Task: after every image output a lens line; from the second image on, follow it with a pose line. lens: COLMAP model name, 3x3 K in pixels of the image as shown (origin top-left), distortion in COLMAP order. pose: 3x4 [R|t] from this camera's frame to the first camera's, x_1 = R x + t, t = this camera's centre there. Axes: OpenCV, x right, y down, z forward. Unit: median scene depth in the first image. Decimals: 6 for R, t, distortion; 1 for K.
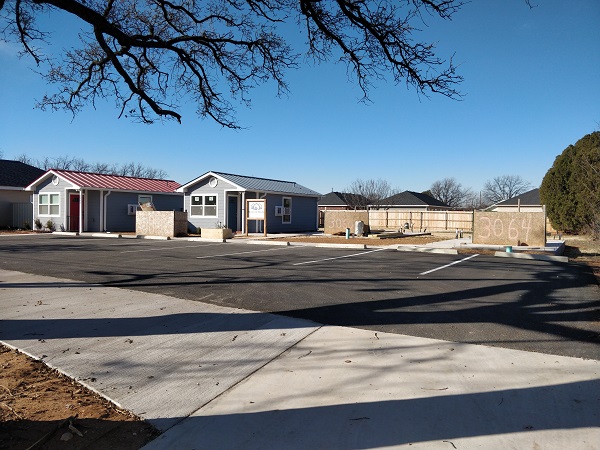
lens RADIAL K [[480.9, 0, 304.2], [0, 480.9, 225.4], [0, 0, 1]] dist [0.040203, 0.001225]
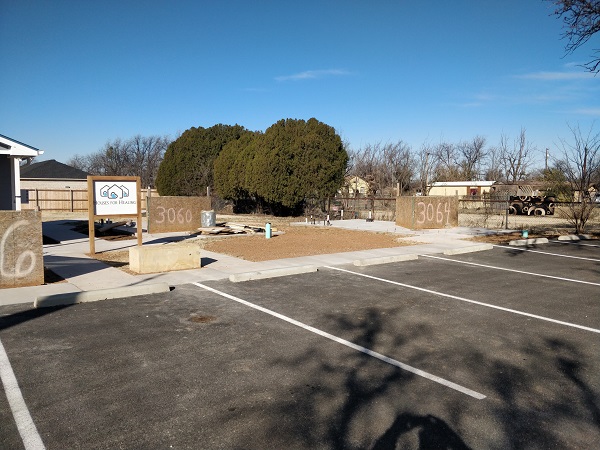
lens RADIAL K [[485.1, 0, 305.8], [0, 485.1, 225.2], [0, 0, 1]] dist [0.066729, -0.070234]
pose [[0.375111, -0.078118, 0.923682, -0.437151], [0.025315, 0.996934, 0.074033, -0.033503], [-0.926634, -0.004388, 0.375939, 0.560232]]
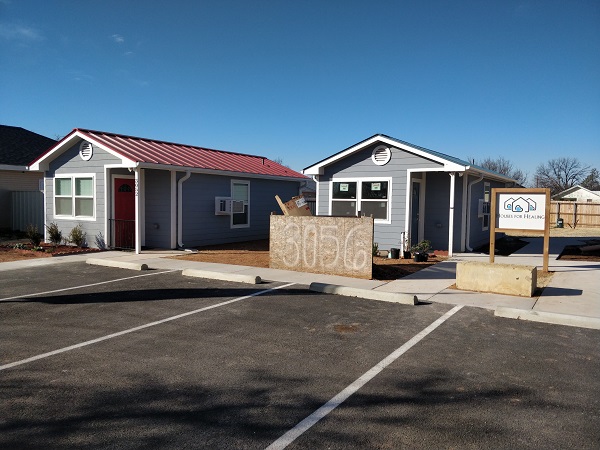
lens RADIAL K [[485.1, 0, 296.3], [0, 485.1, 223.0], [0, 0, 1]] dist [0.066729, -0.070234]
pose [[0.999908, 0.005384, -0.012457, -0.274795], [-0.005049, 0.999630, 0.026746, -0.029897], [0.012596, -0.026680, 0.999565, 0.466284]]
